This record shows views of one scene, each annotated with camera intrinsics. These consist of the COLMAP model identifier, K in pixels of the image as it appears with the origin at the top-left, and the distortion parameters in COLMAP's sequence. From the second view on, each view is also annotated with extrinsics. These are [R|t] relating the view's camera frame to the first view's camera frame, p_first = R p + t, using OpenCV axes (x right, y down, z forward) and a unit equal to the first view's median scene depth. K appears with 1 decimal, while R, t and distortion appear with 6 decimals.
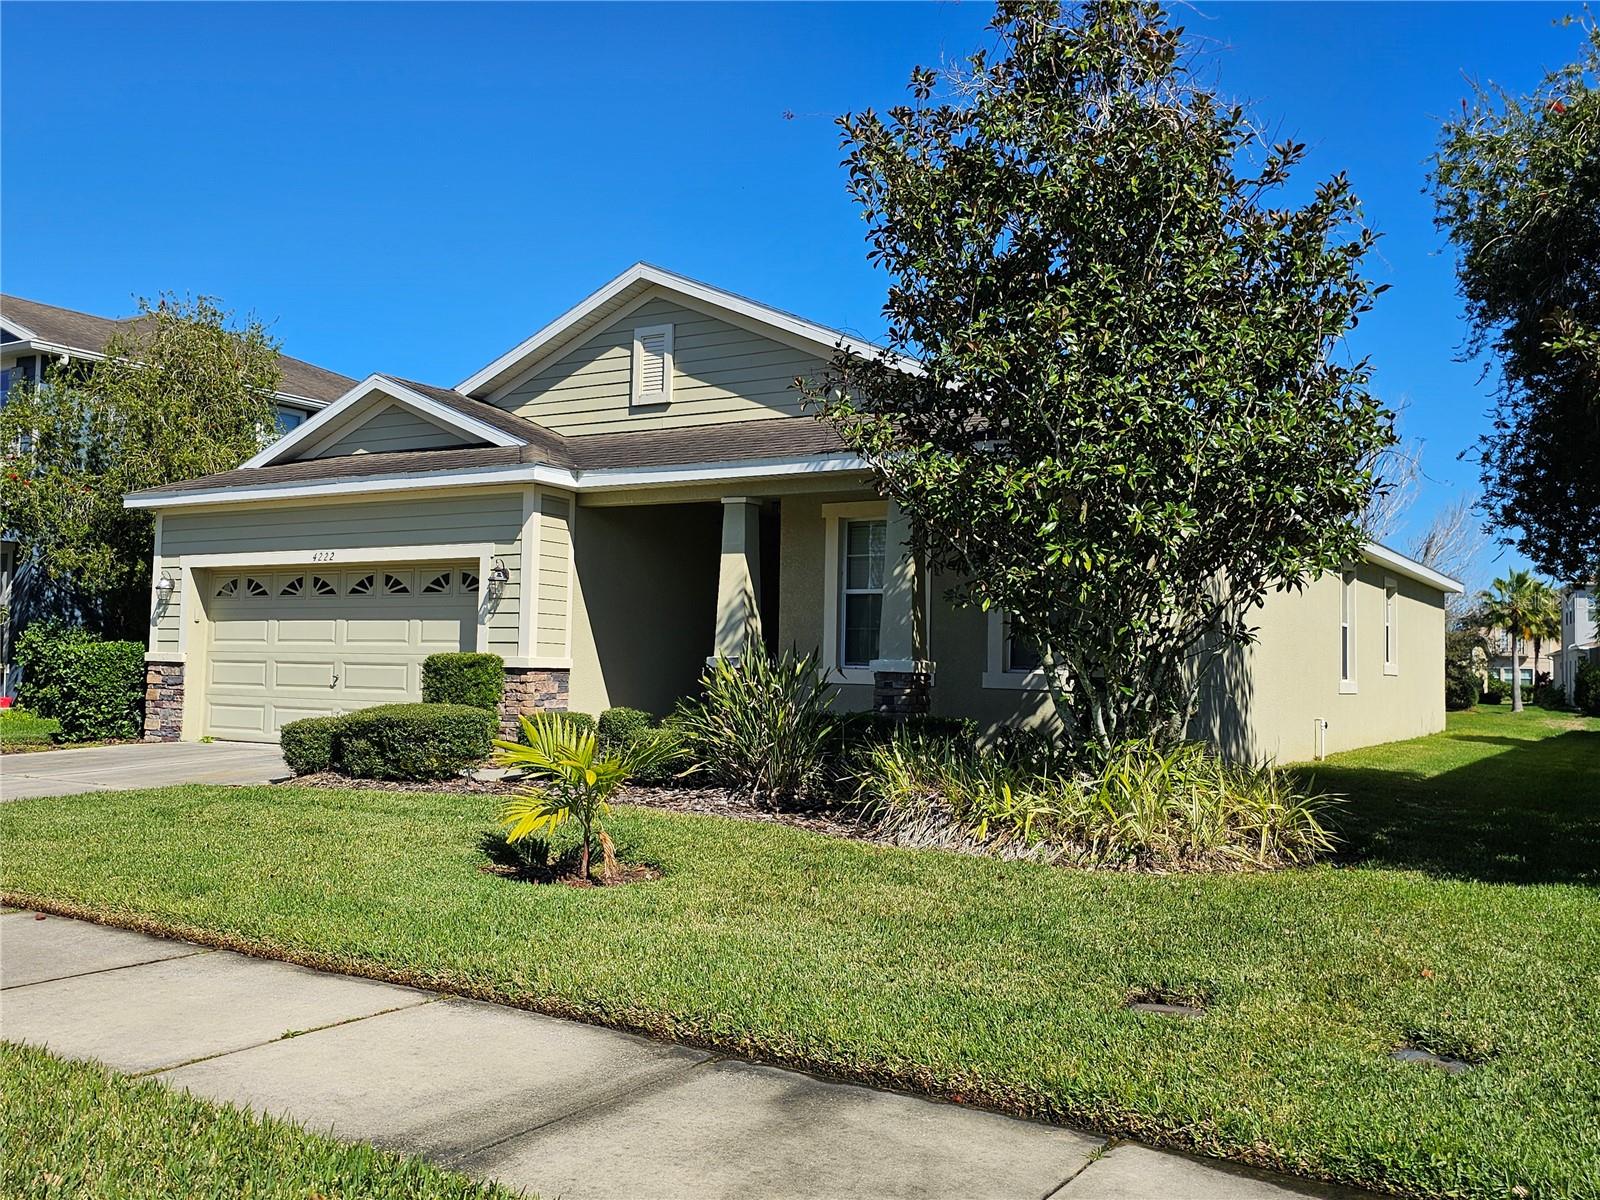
lens RADIAL K [[1378.7, 0, 800.0], [0, 1378.7, 600.0], [0, 0, 1]] dist [0.123033, -0.265646]
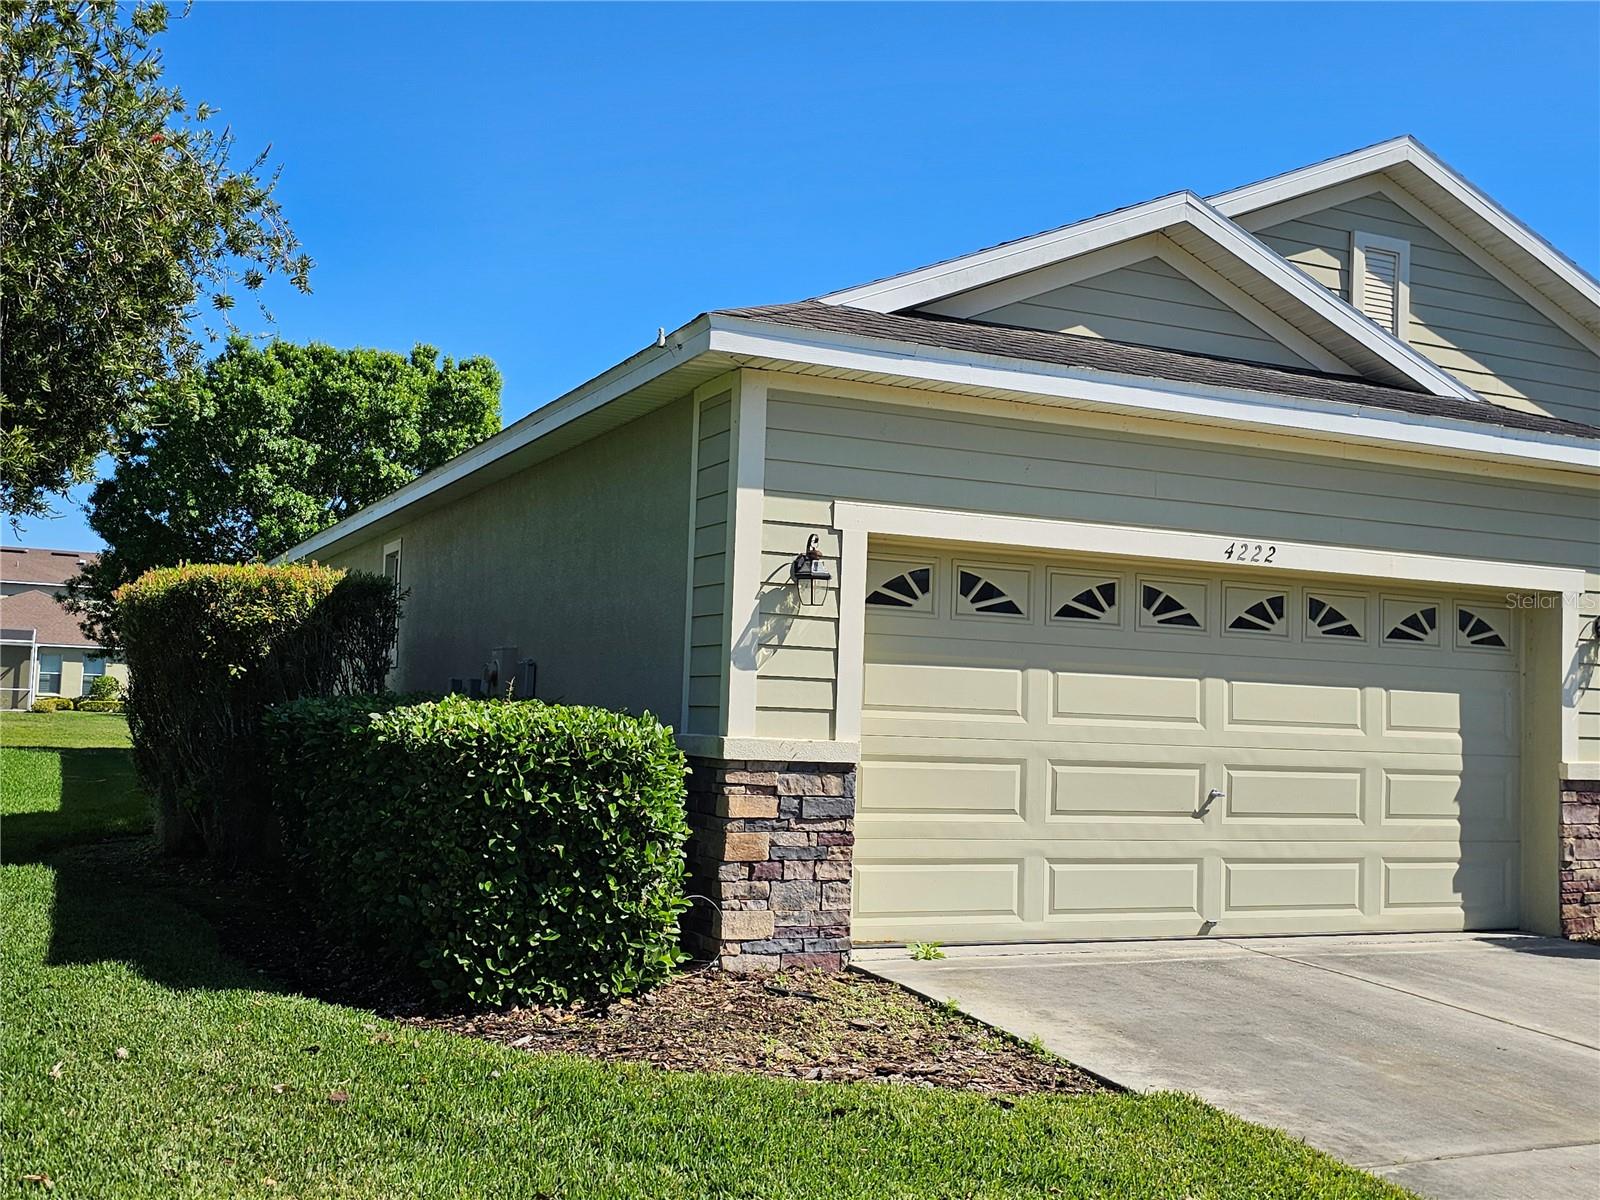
lens RADIAL K [[1659.1, 0, 800.0], [0, 1659.1, 600.0], [0, 0, 1]] dist [0.017005, 0.006550]
pose [[0.552276, 0.058166, 0.831630, -0.904913], [-0.067175, 0.997424, -0.025152, 0.010964], [-0.830951, -0.041974, 0.554761, 0.794259]]
